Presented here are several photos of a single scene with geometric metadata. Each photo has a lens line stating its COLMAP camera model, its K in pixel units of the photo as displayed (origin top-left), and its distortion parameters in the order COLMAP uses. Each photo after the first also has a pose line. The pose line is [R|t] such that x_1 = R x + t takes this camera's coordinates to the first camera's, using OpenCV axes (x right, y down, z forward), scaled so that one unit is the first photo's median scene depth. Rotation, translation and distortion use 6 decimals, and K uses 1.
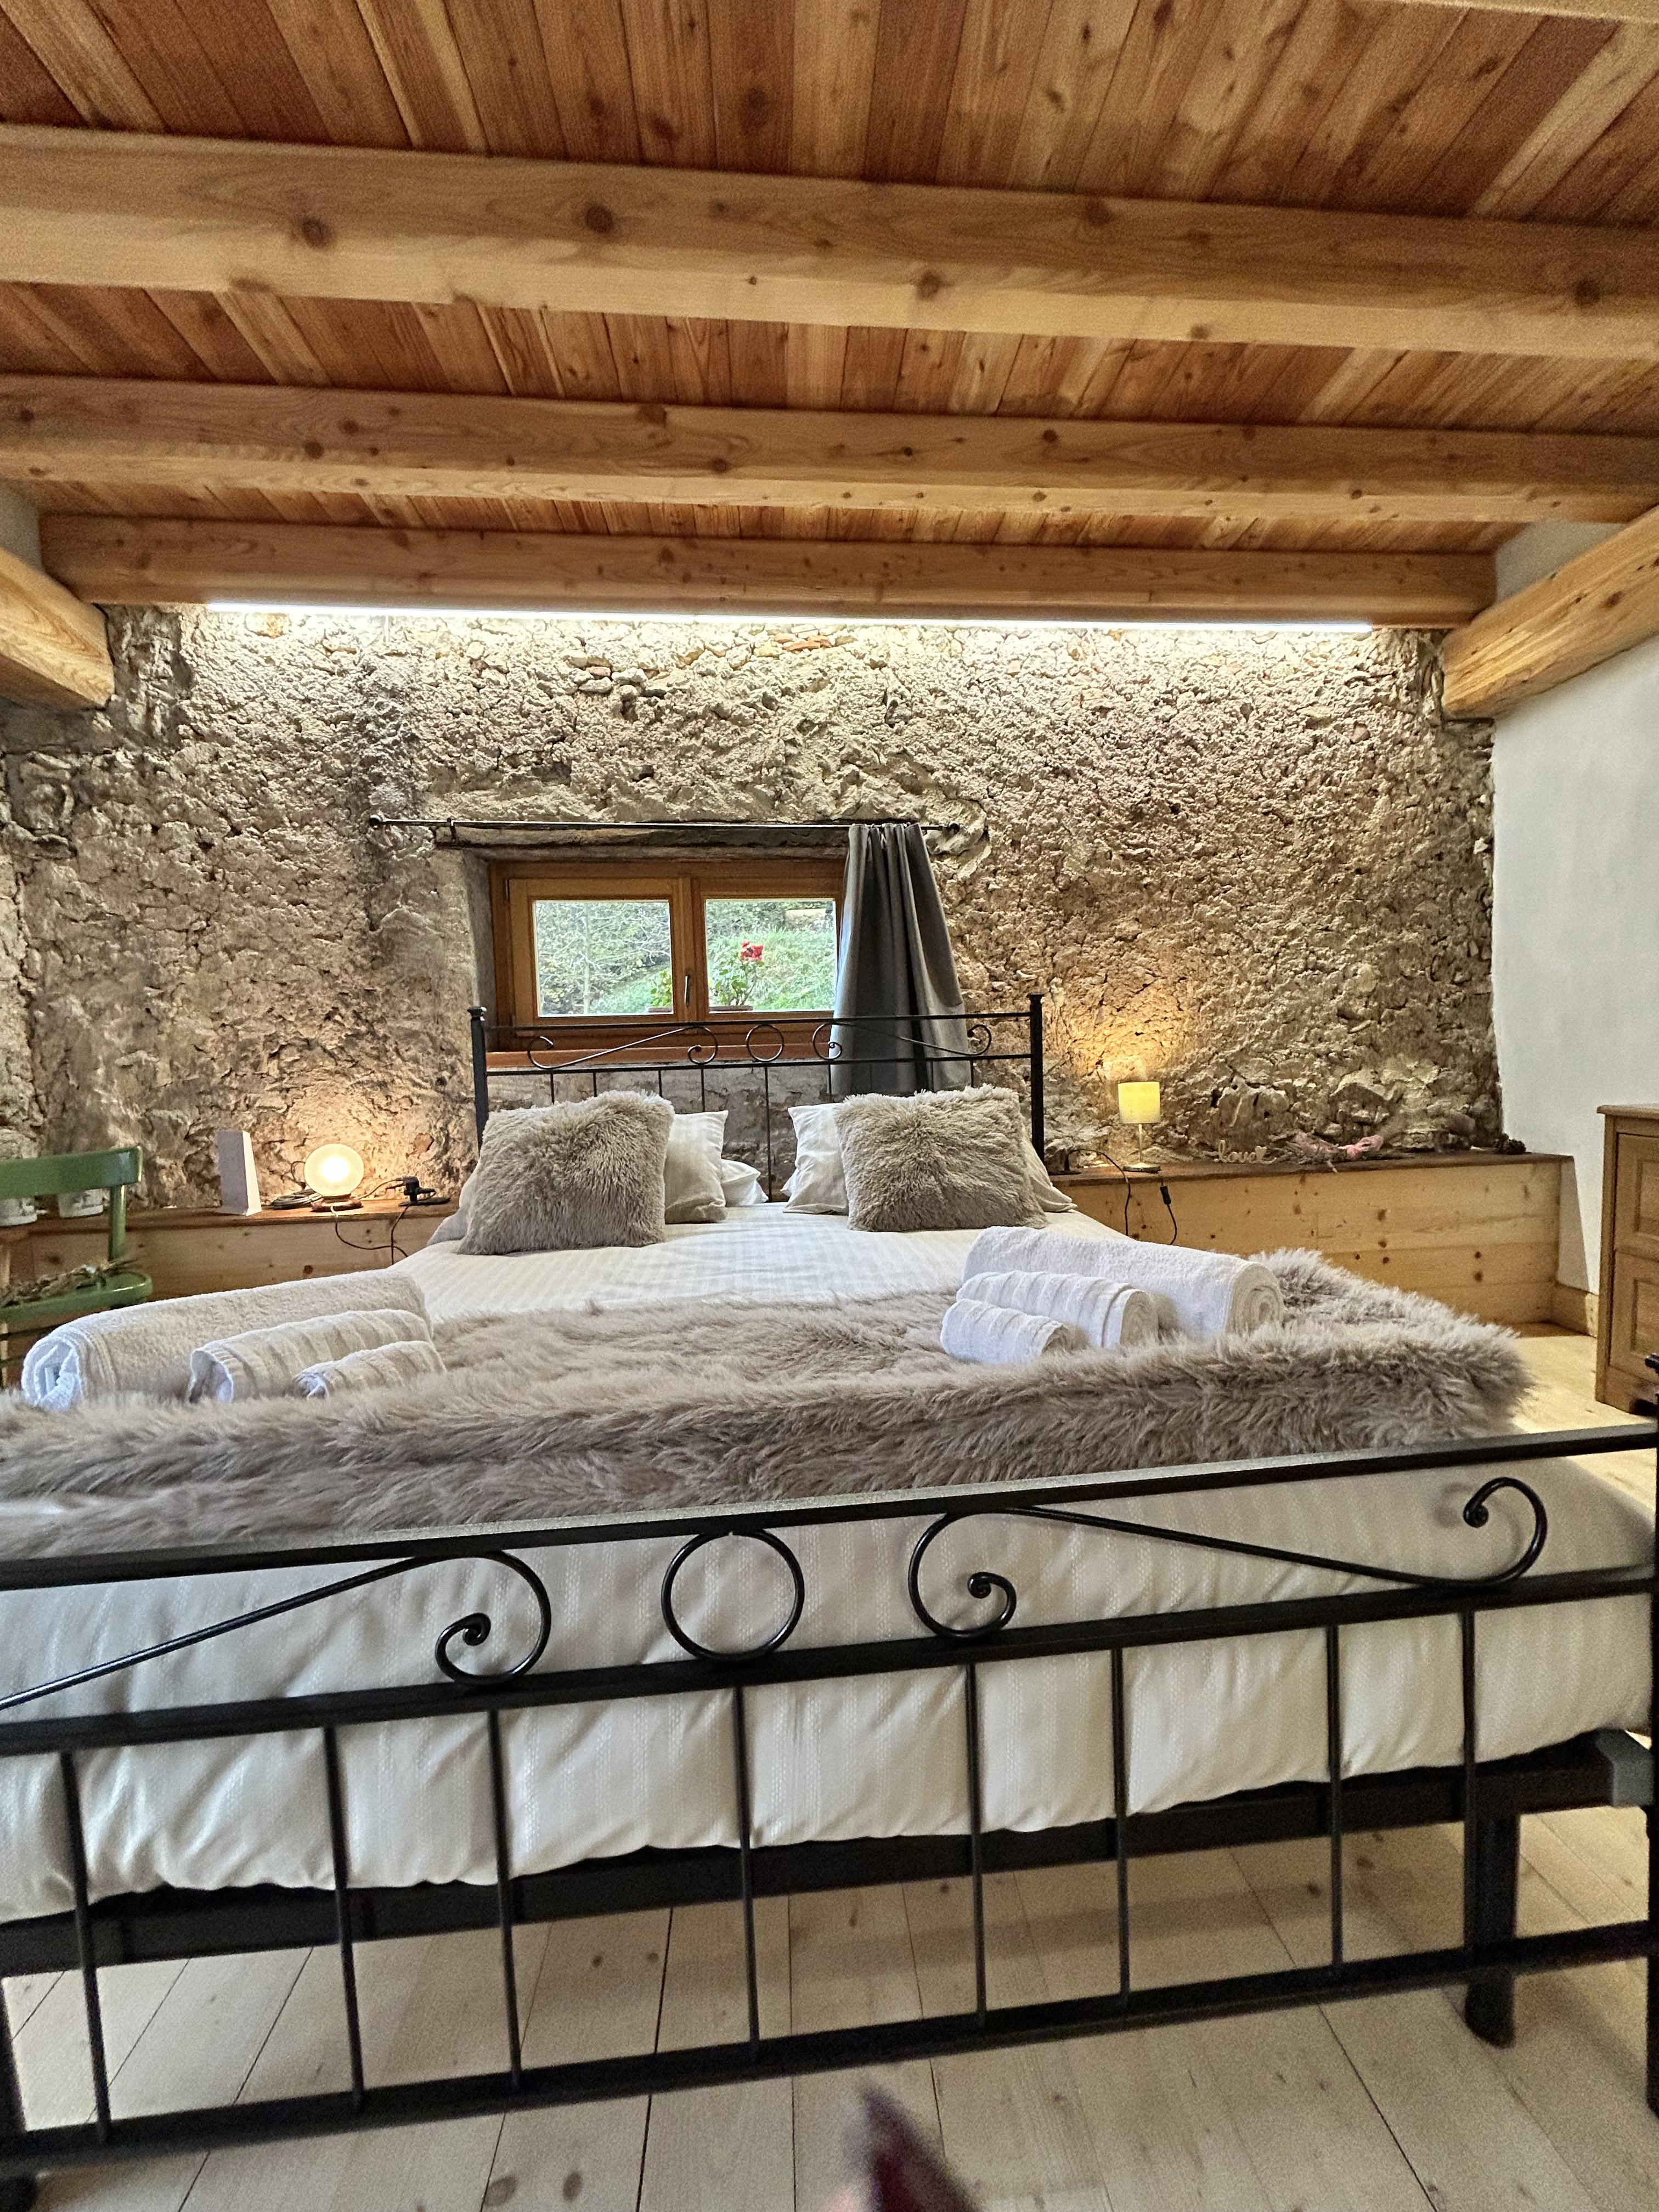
lens RADIAL K [[888.3, 0, 825.3], [0, 888.3, 1100.6], [0, 0, 1]] dist [-0.005169, 0.002827]
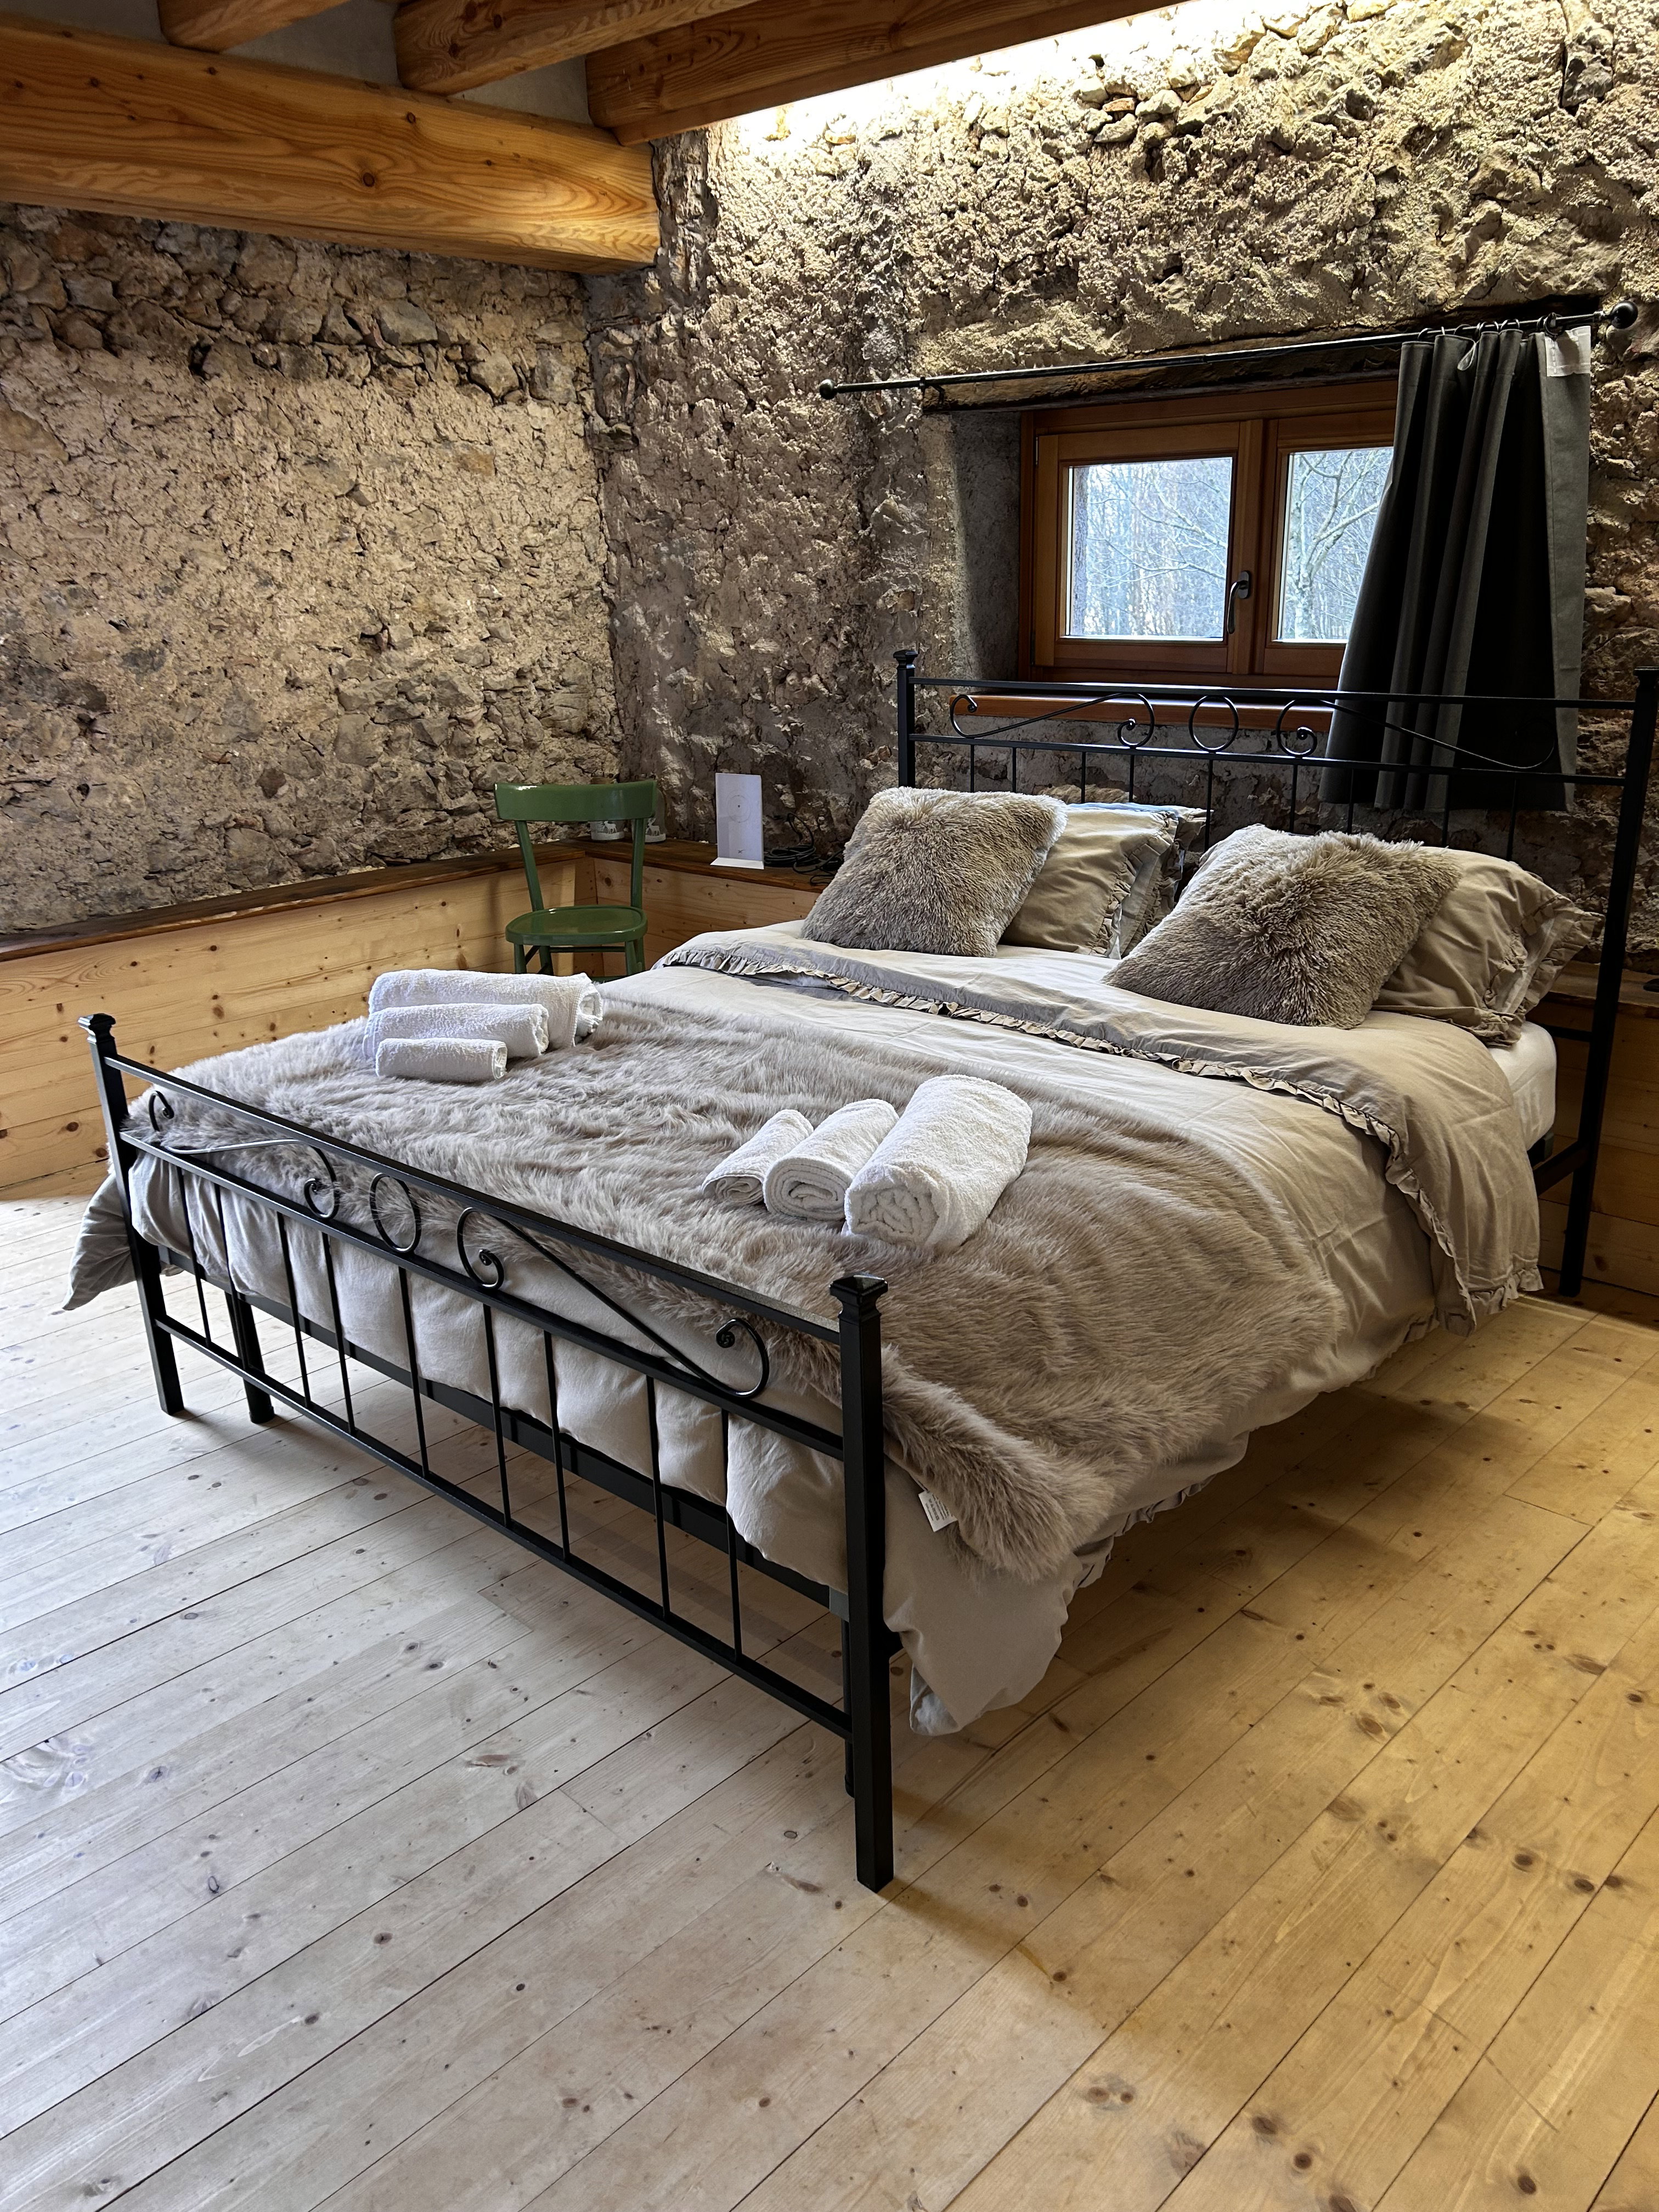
lens RADIAL K [[1670.4, 0, 846.9], [0, 1670.4, 1123.3], [0, 0, 1]] dist [0.050669, -0.058379]
pose [[0.665460, 0.254474, -0.701717, 0.650753], [-0.034515, 0.949577, 0.311628, -0.145045], [0.745635, -0.183156, 0.640689, -0.084880]]
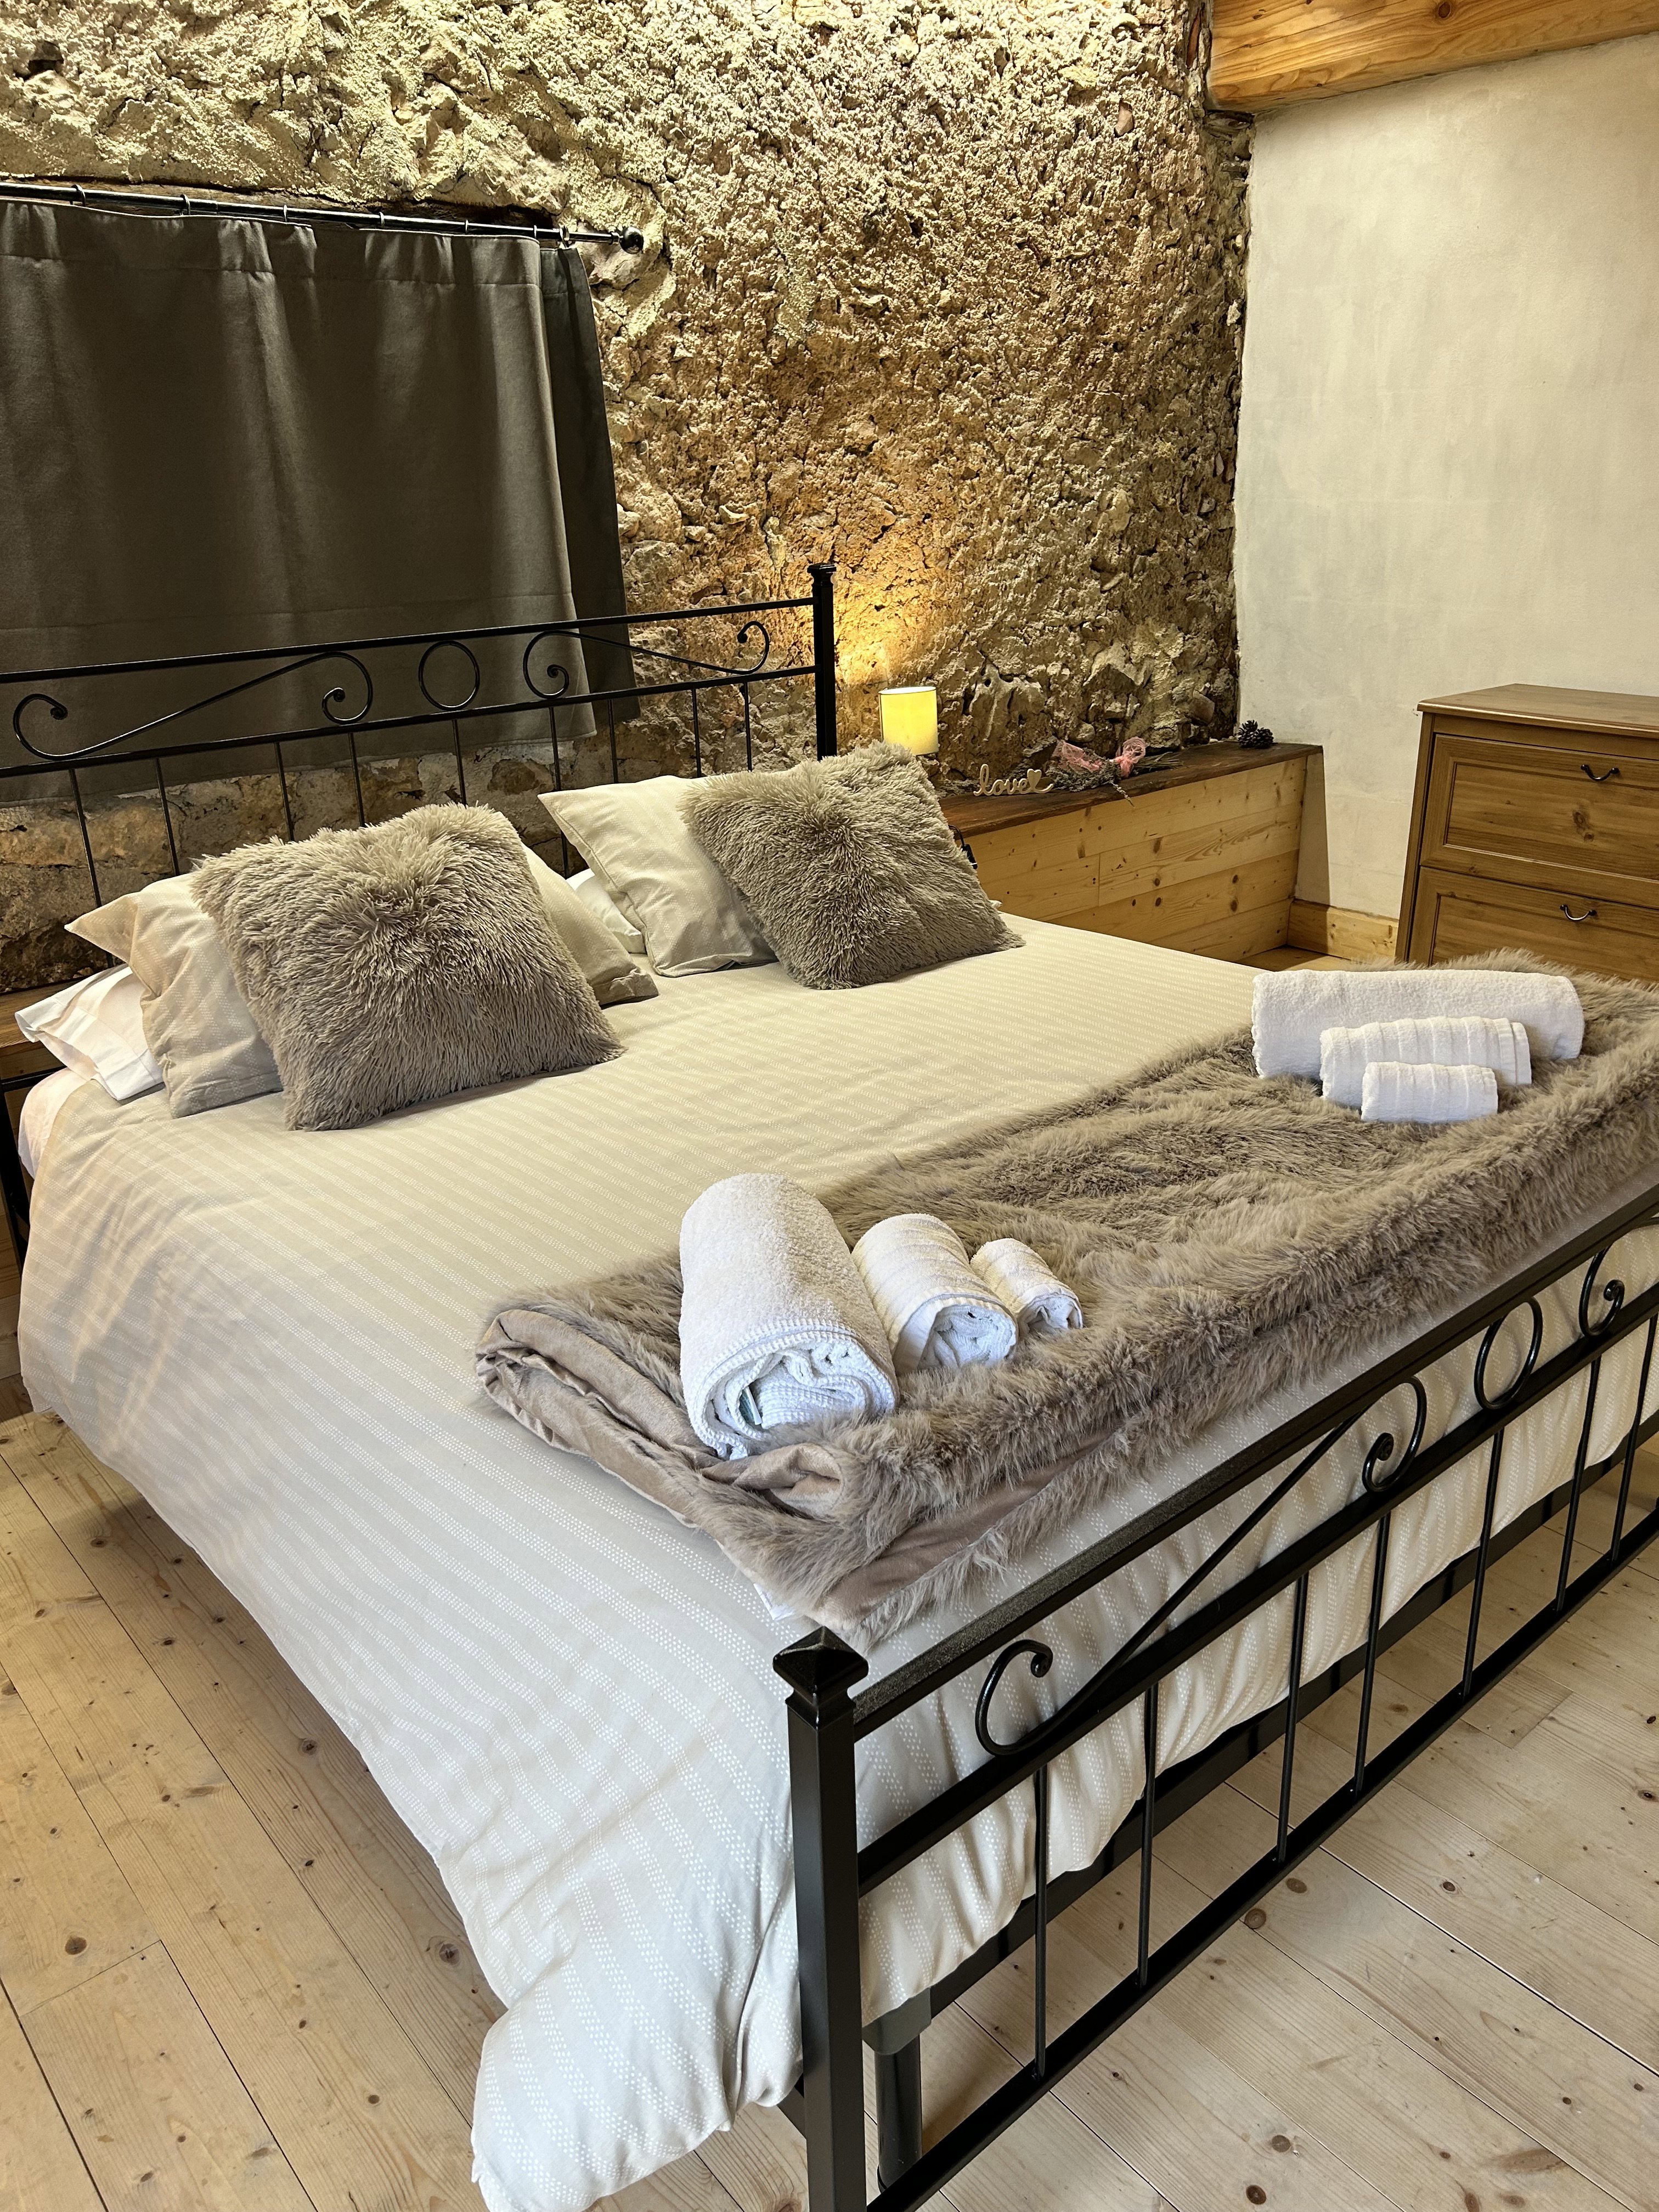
lens RADIAL K [[1670.4, 0, 831.1], [0, 1670.4, 1111.1], [0, 0, 1]] dist [0.050669, -0.058379]
pose [[0.805860, -0.206622, 0.554885, -0.453562], [0.033650, 0.951604, 0.305479, -0.104205], [-0.591149, -0.227502, 0.773812, -0.024082]]
